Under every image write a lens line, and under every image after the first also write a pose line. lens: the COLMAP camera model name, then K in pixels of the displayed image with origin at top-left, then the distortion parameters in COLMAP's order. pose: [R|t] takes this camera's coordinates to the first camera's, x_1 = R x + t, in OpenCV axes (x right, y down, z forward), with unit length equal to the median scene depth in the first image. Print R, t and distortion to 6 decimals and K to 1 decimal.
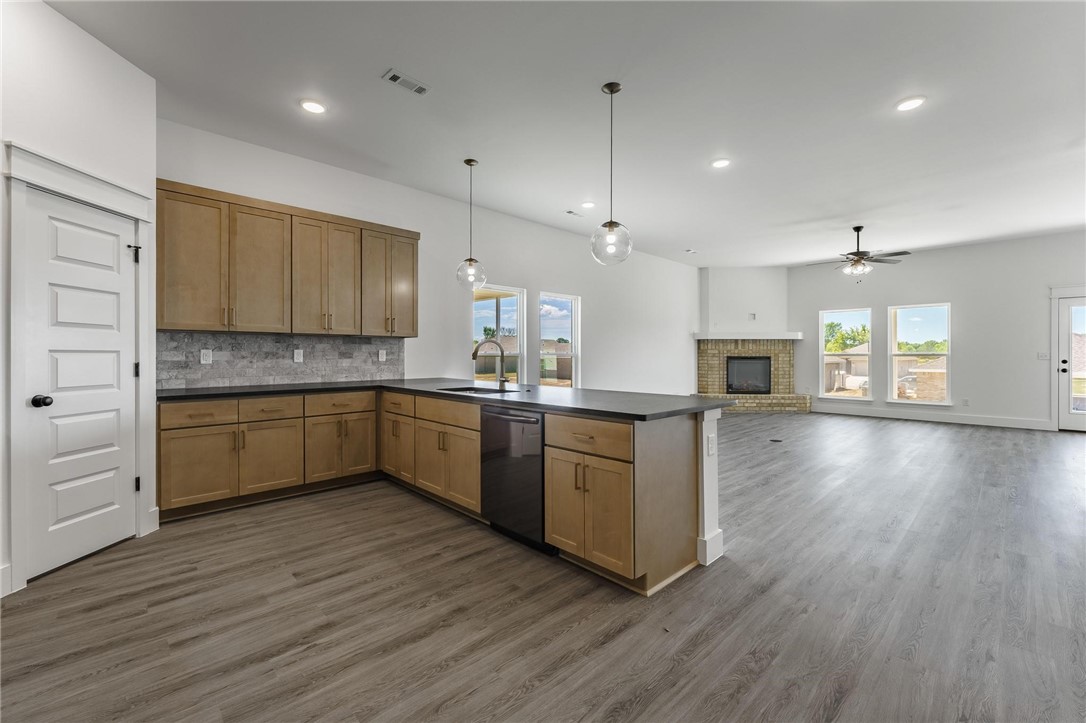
lens RADIAL K [[449.0, 0, 542.2], [0, 449.0, 355.0], [0, 0, 1]] dist [-0.003681, 0.000494]
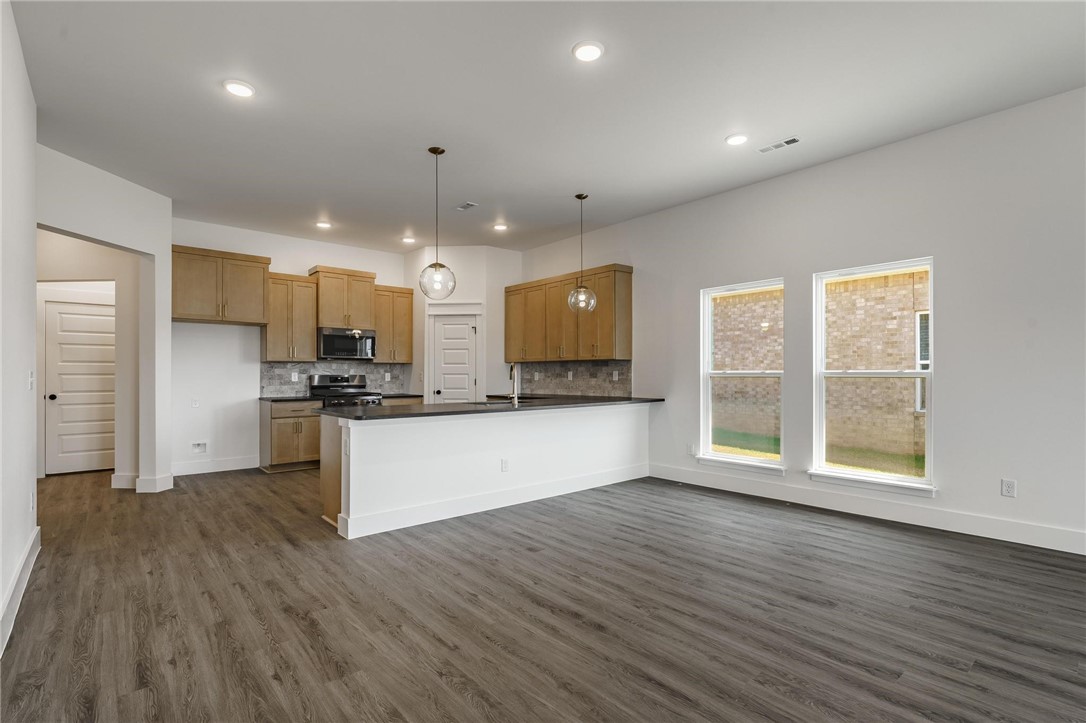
lens RADIAL K [[511.0, 0, 544.0], [0, 511.0, 373.8], [0, 0, 1]] dist [-0.002363, -0.000508]
pose [[-0.049166, -0.002180, -0.998788, 1.137133], [0.001956, 0.999995, -0.002279, -0.001085], [0.998789, -0.002066, -0.049162, 1.032208]]
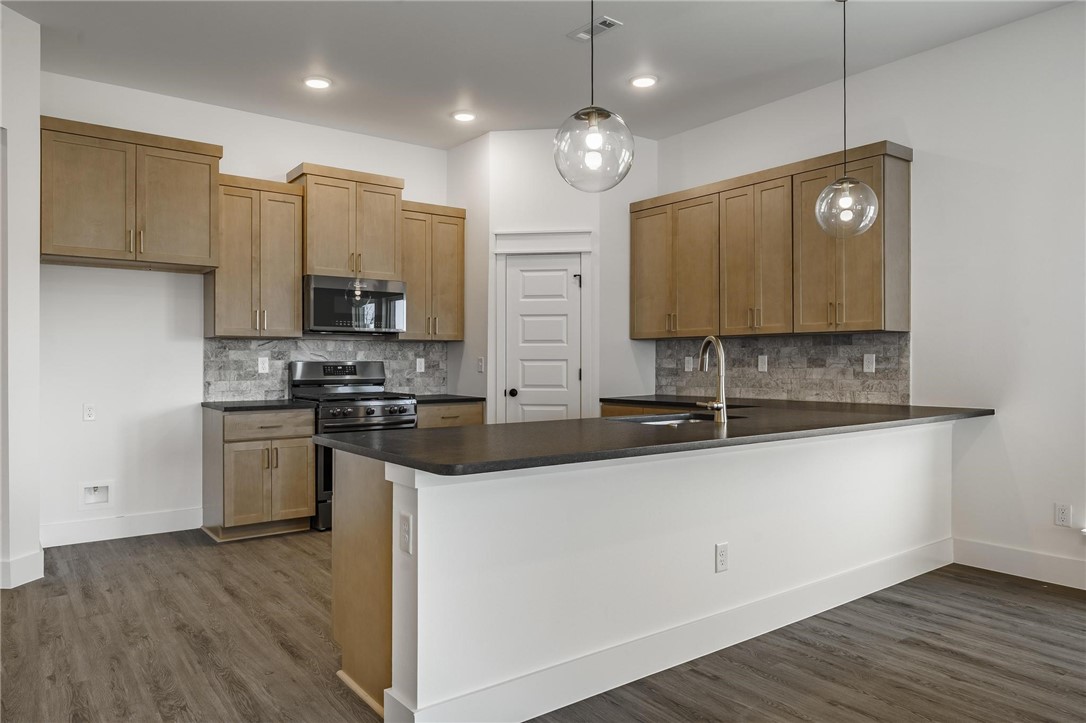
lens RADIAL K [[727.2, 0, 547.2], [0, 727.2, 362.3], [0, 0, 1]] dist [-0.002900, -0.000922]
pose [[-0.112037, 0.000537, -0.993704, 0.767982], [0.001755, 0.999998, 0.000343, -0.001052], [0.993702, -0.001706, -0.112038, 0.798552]]
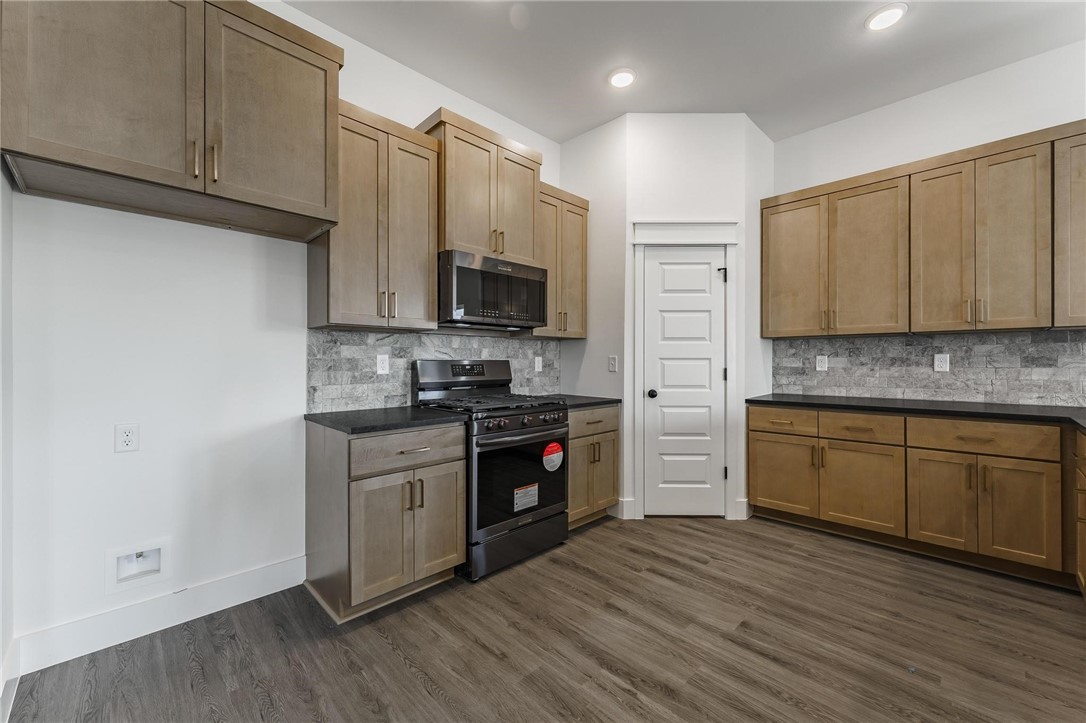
lens RADIAL K [[434.0, 0, 545.4], [0, 434.0, 361.4], [0, 0, 1]] dist [0.002629, 0.000155]
pose [[0.021306, 0.000376, -0.999773, 0.148344], [0.000795, 1.000000, 0.000393, -0.000685], [0.999773, -0.000803, 0.021305, 0.359029]]
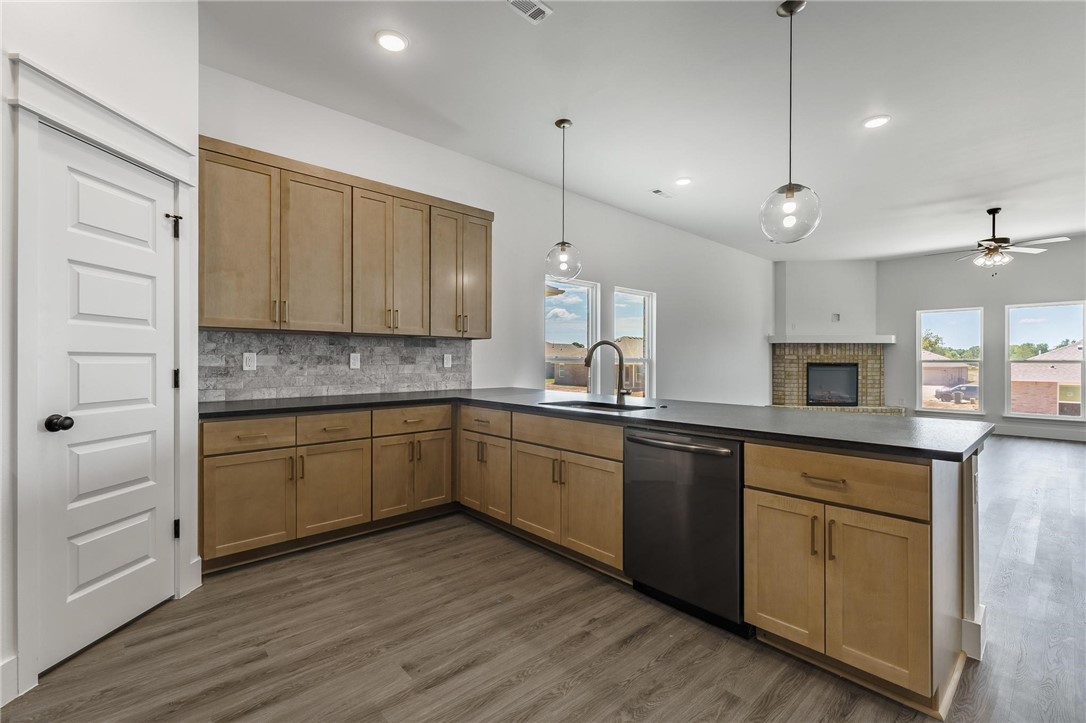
lens RADIAL K [[474.4, 0, 544.4], [0, 474.4, 361.1], [0, 0, 1]] dist [0.000221, -0.000395]
pose [[0.999753, 0.003068, -0.021992, -0.185178], [-0.003038, 0.999994, 0.001381, 0.000161], [0.021996, -0.001314, 0.999757, 0.146761]]
